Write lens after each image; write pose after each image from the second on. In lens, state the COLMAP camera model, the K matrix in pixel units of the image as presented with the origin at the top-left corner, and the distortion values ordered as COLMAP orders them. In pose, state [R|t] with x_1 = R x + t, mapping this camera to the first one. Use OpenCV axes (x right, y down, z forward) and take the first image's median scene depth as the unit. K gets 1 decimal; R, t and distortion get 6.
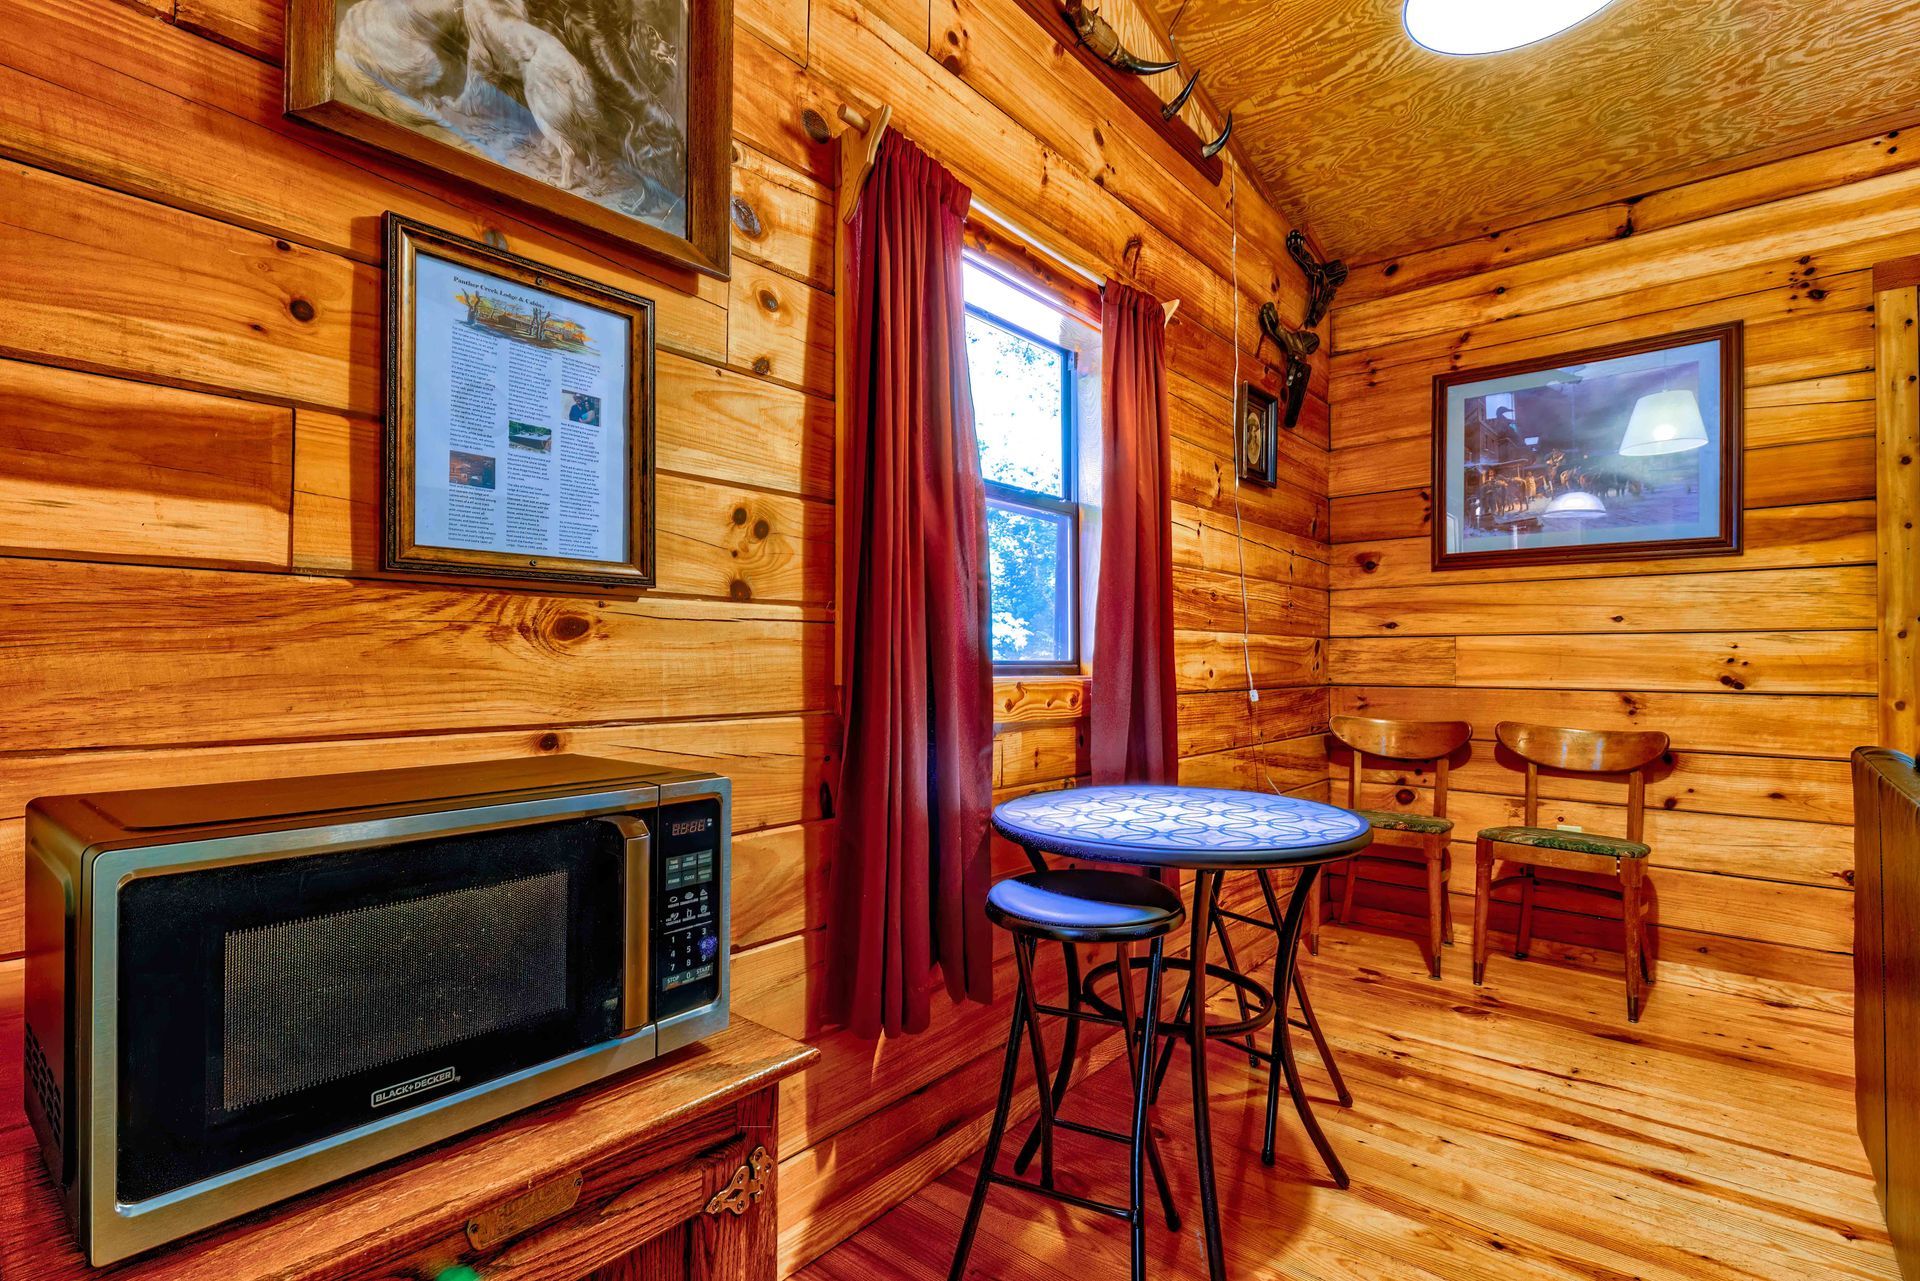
lens RADIAL K [[894.8, 0, 962.6], [0, 894.8, 652.0], [0, 0, 1]] dist [0.007253, -0.006069]
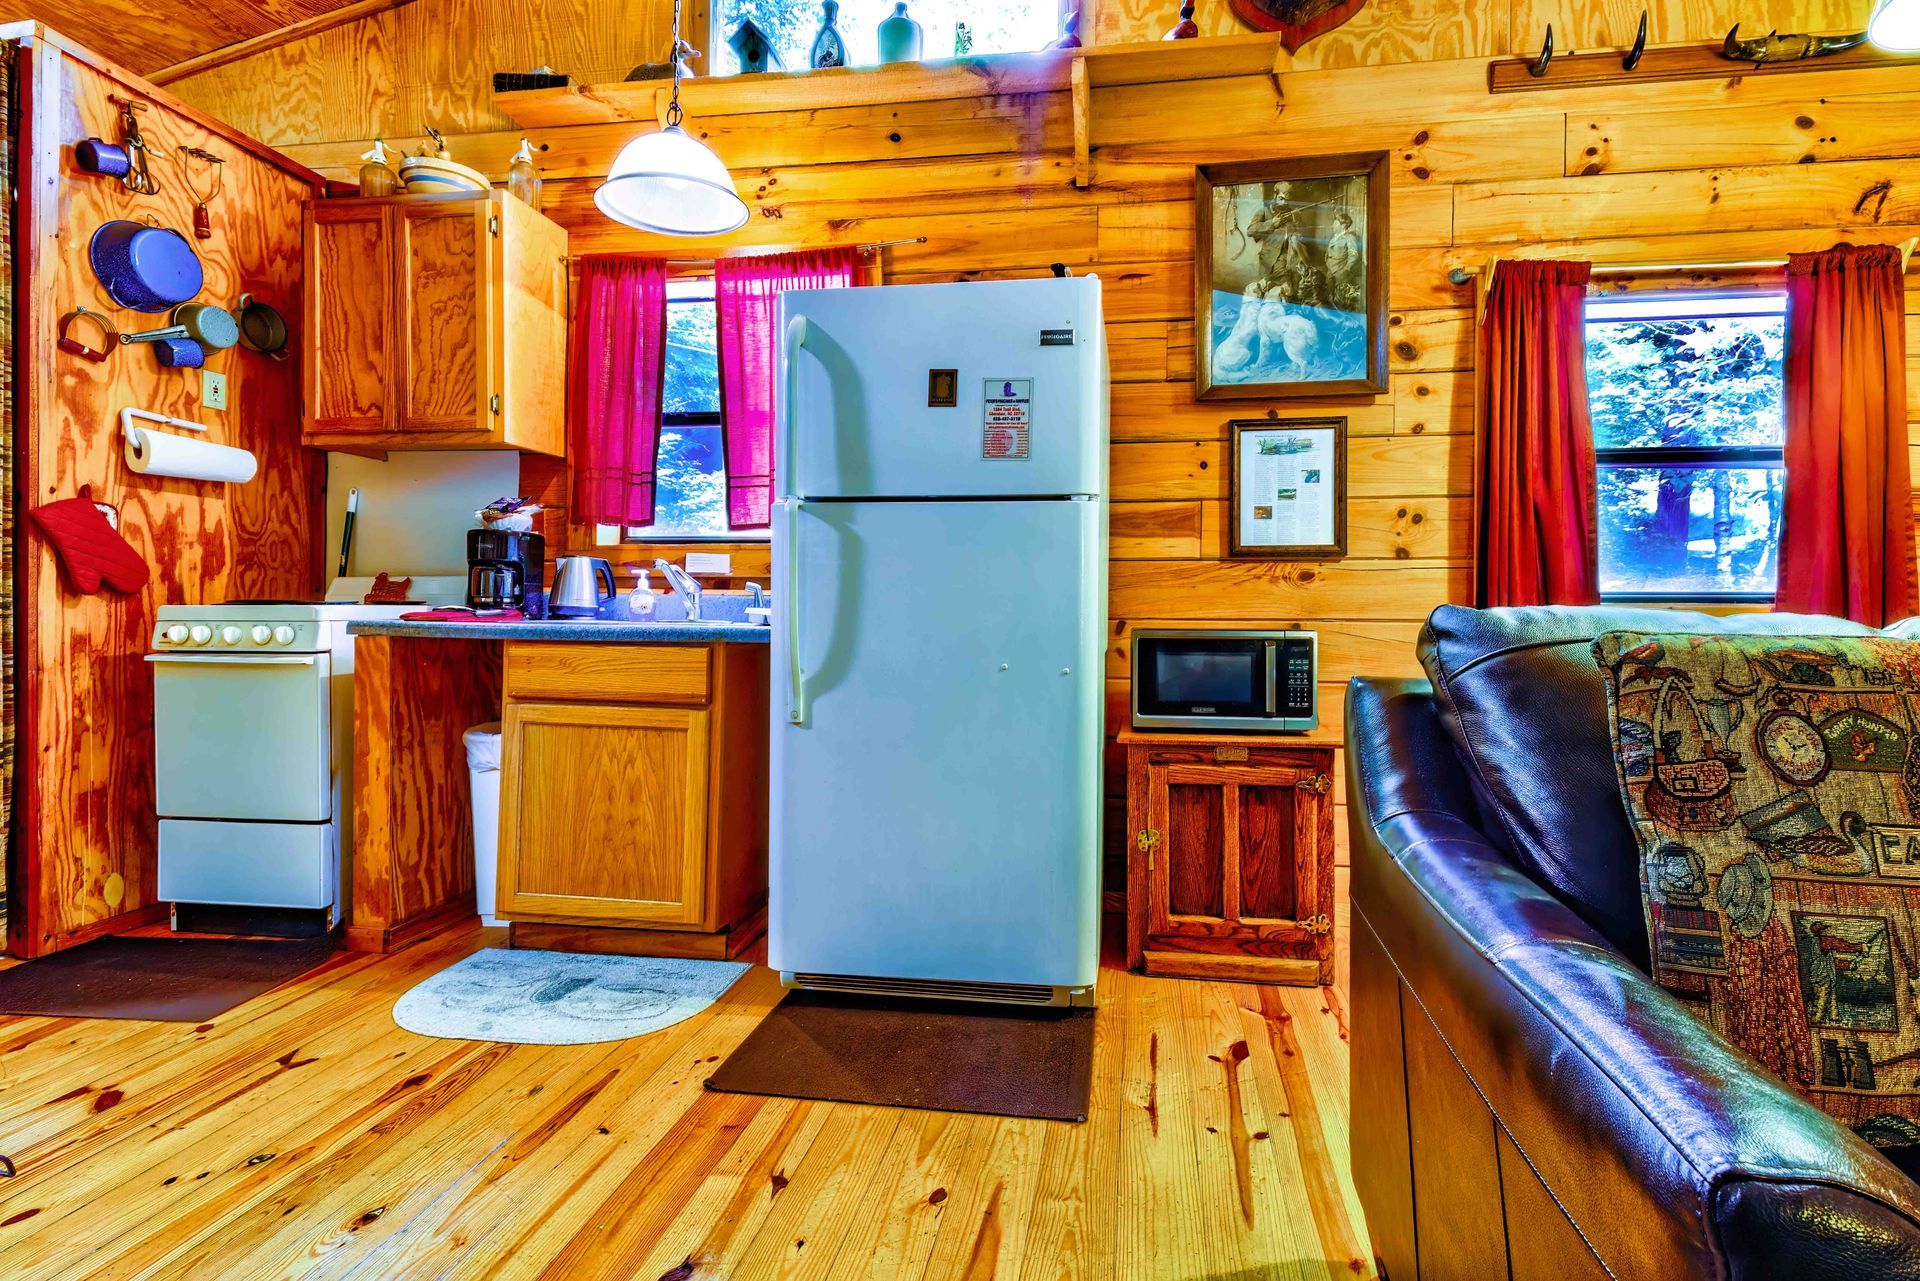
lens RADIAL K [[894.8, 0, 1005.1], [0, 894.8, 612.0], [0, 0, 1]] dist [0.007253, -0.006069]
pose [[0.527600, -0.000883, -0.849493, 0.486938], [0.004571, 0.999988, 0.001800, 0.024975], [0.849481, -0.004833, 0.527597, -0.372522]]
